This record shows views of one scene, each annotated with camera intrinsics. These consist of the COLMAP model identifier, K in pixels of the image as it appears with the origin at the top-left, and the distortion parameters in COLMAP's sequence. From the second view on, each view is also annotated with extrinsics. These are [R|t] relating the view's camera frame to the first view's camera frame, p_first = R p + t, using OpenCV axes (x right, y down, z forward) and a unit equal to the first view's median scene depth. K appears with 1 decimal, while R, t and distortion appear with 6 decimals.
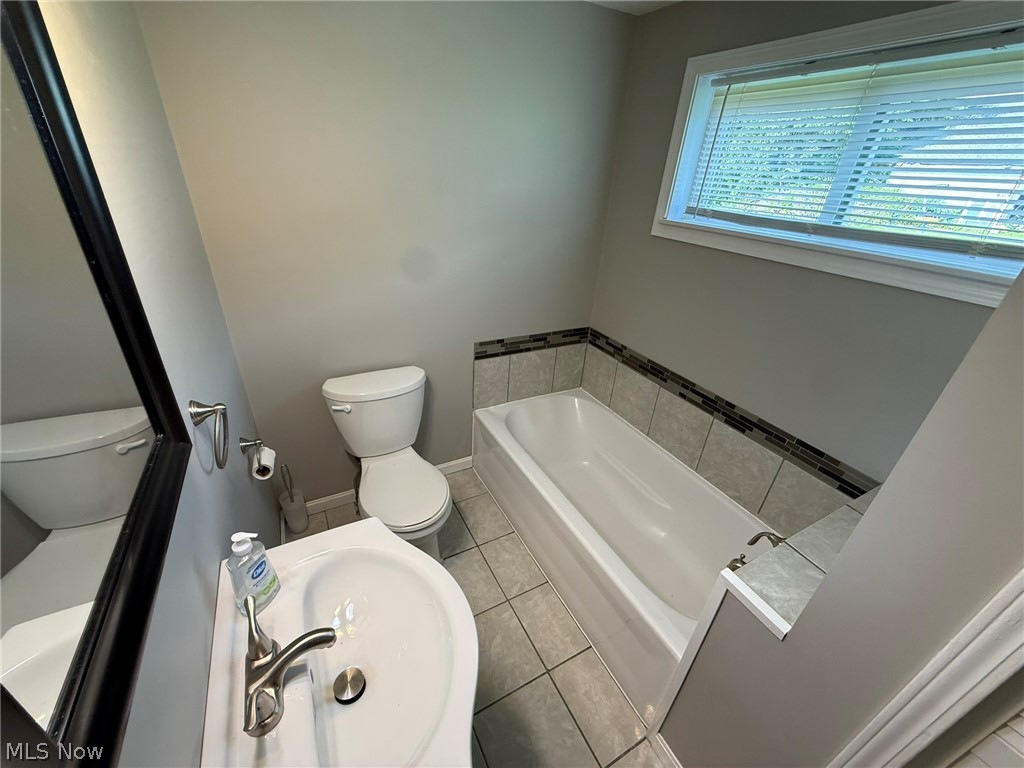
lens RADIAL K [[406.7, 0, 509.5], [0, 406.7, 385.0], [0, 0, 1]] dist [-0.000209, -0.000149]
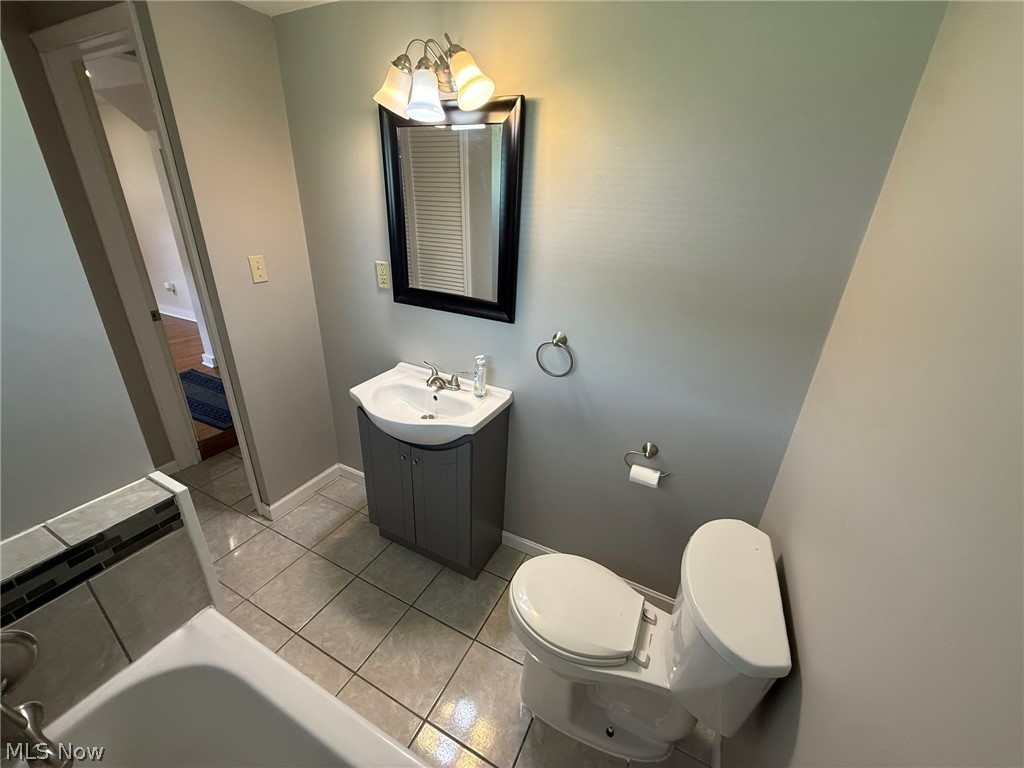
lens RADIAL K [[406.7, 0, 509.5], [0, 406.7, 385.0], [0, 0, 1]] dist [-0.000209, -0.000149]
pose [[-0.813281, 0.149019, -0.562465, 0.180275], [-0.347535, 0.650888, 0.674955, -0.406148], [0.466683, 0.744404, -0.477566, 0.846284]]
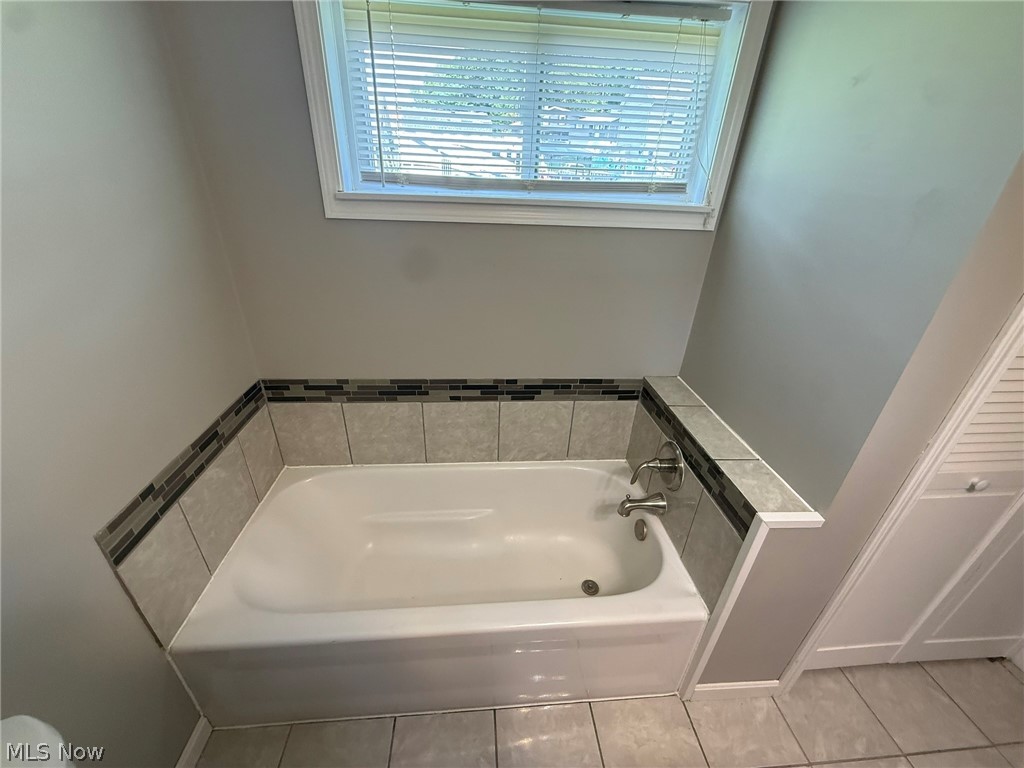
lens RADIAL K [[406.7, 0, 509.5], [0, 406.7, 385.0], [0, 0, 1]] dist [-0.000209, -0.000149]
pose [[0.396670, -0.460280, 0.794226, -0.185162], [0.419330, 0.860516, 0.289266, -0.189518], [-0.816587, 0.218299, 0.534350, 0.430430]]
